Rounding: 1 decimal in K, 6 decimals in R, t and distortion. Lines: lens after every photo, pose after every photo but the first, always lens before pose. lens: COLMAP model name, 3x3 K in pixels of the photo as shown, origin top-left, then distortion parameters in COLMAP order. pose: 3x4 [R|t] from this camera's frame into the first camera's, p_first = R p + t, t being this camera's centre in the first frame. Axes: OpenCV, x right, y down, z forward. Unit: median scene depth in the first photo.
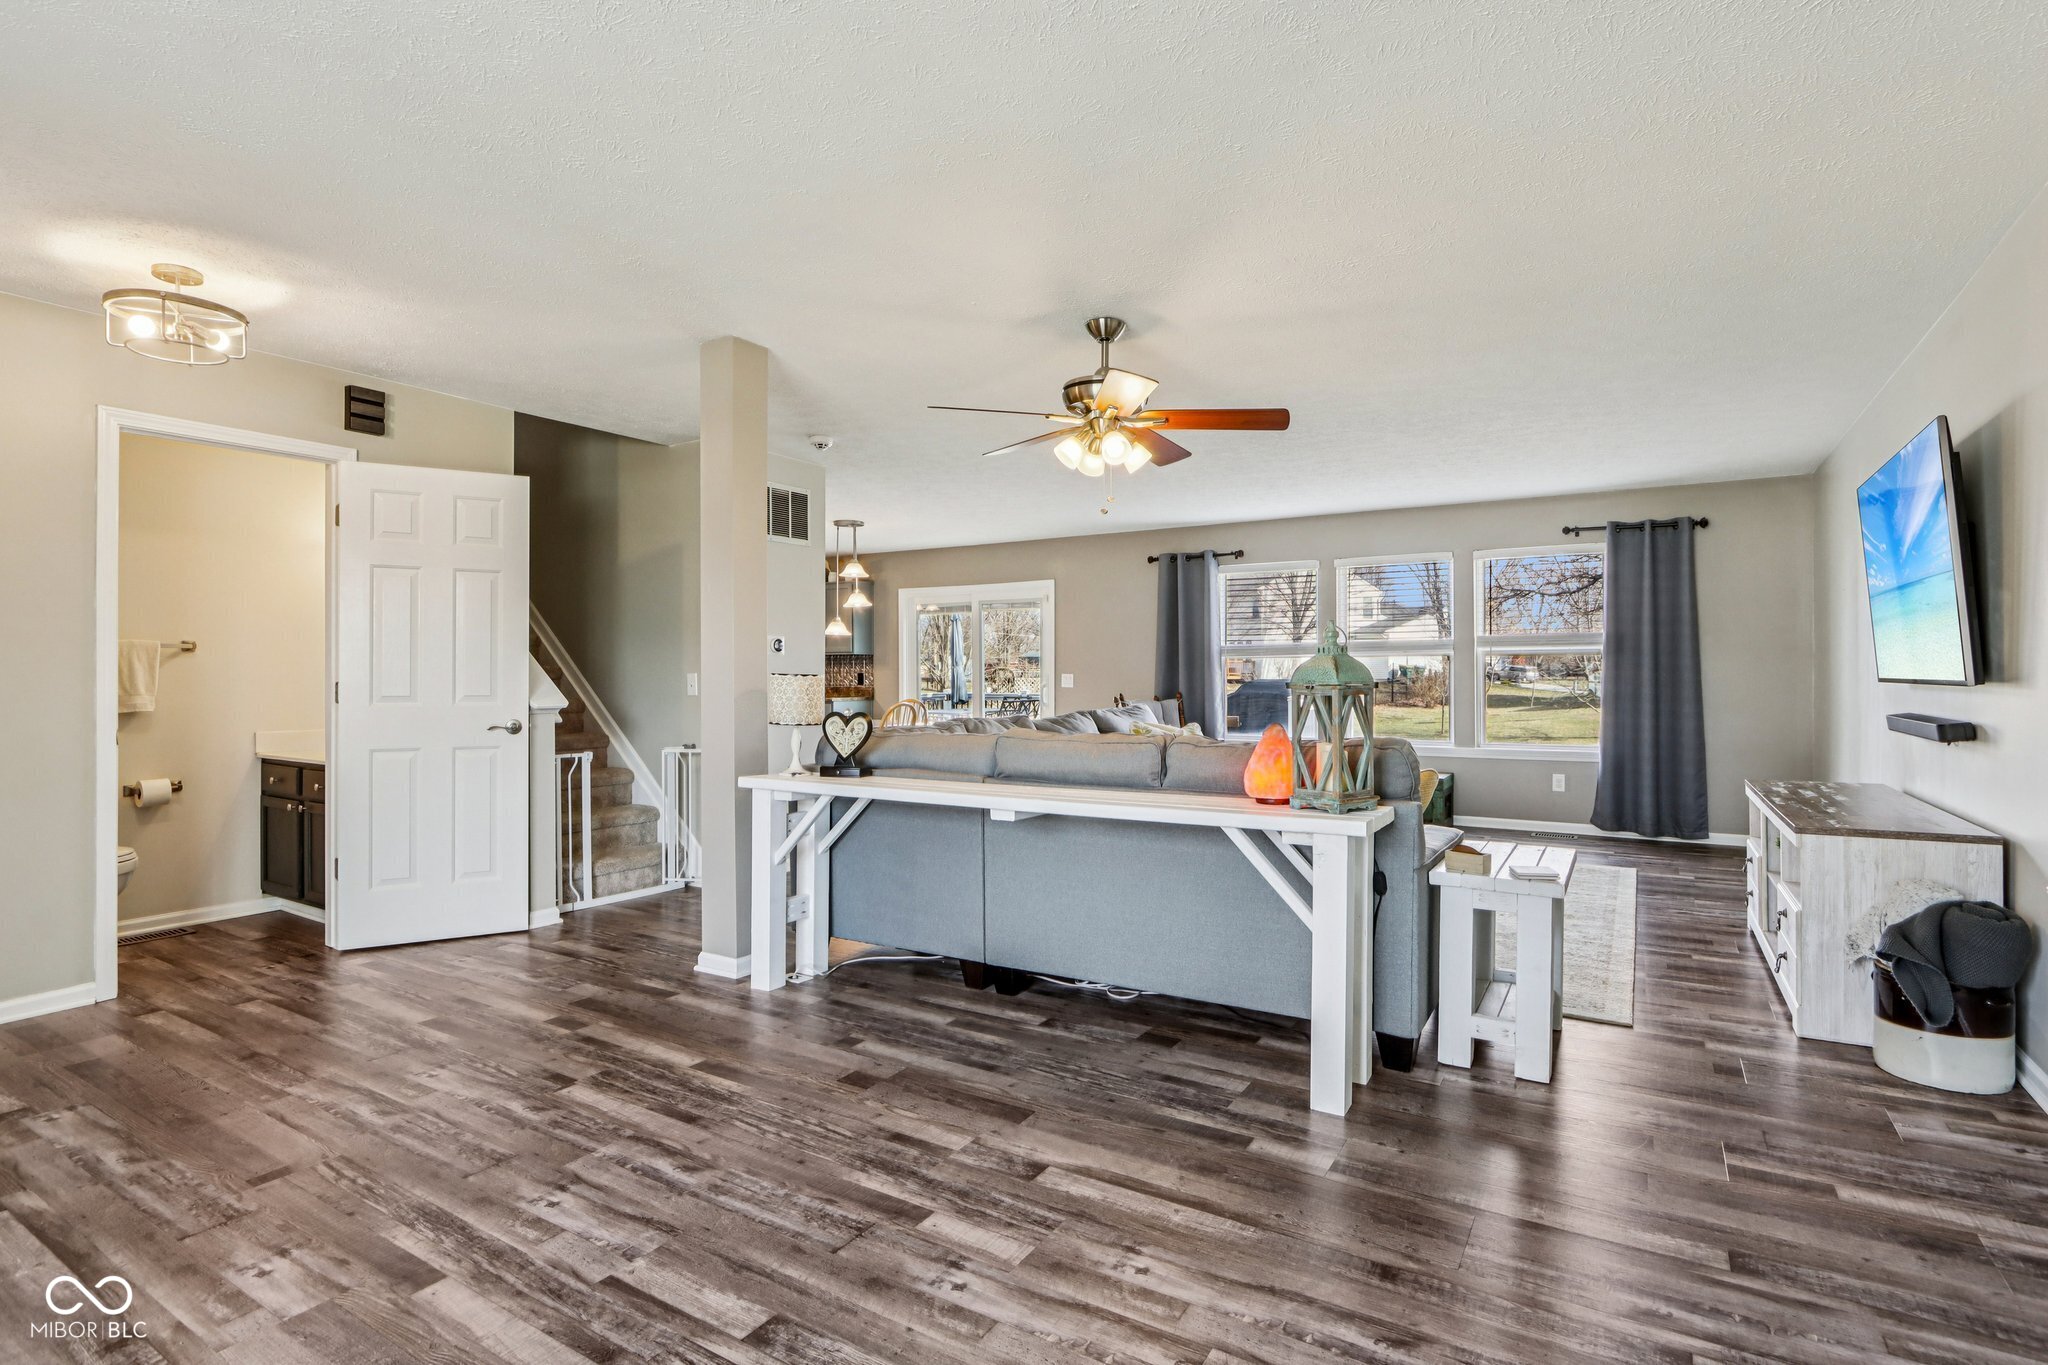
lens RADIAL K [[991.7, 0, 1029.9], [0, 991.7, 681.1], [0, 0, 1]] dist [-0.014697, 0.001335]
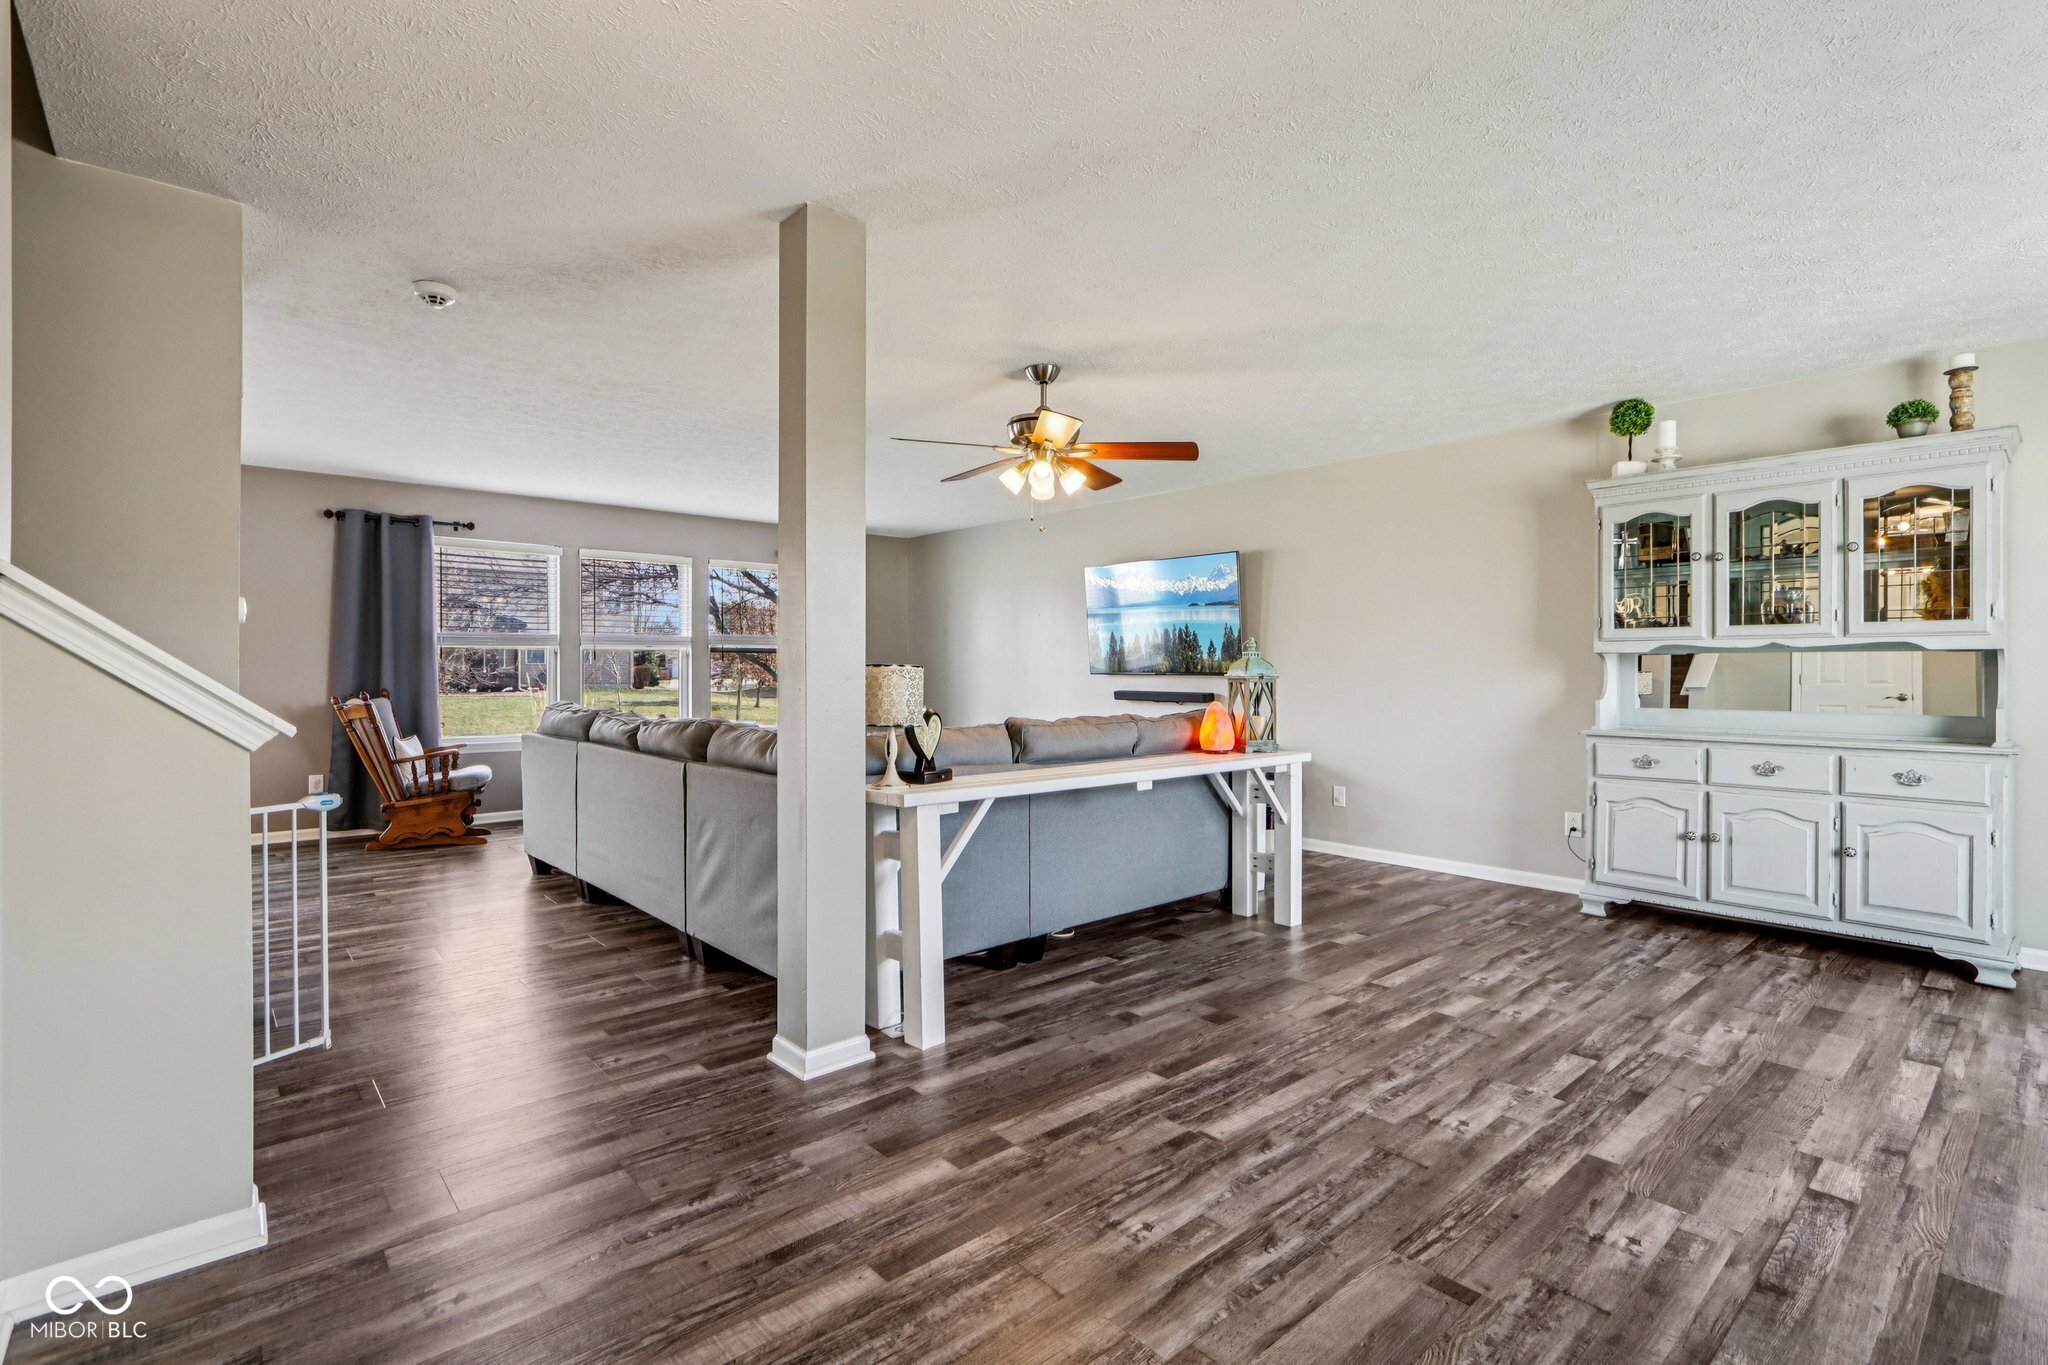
lens RADIAL K [[952.9, 0, 1030.0], [0, 952.9, 677.1], [0, 0, 1]] dist [-0.000264, -0.000545]
pose [[0.289071, -0.005137, 0.957294, -1.462649], [0.002304, 0.999986, 0.004671, -0.002335], [-0.957305, 0.000855, 0.289079, 0.997164]]
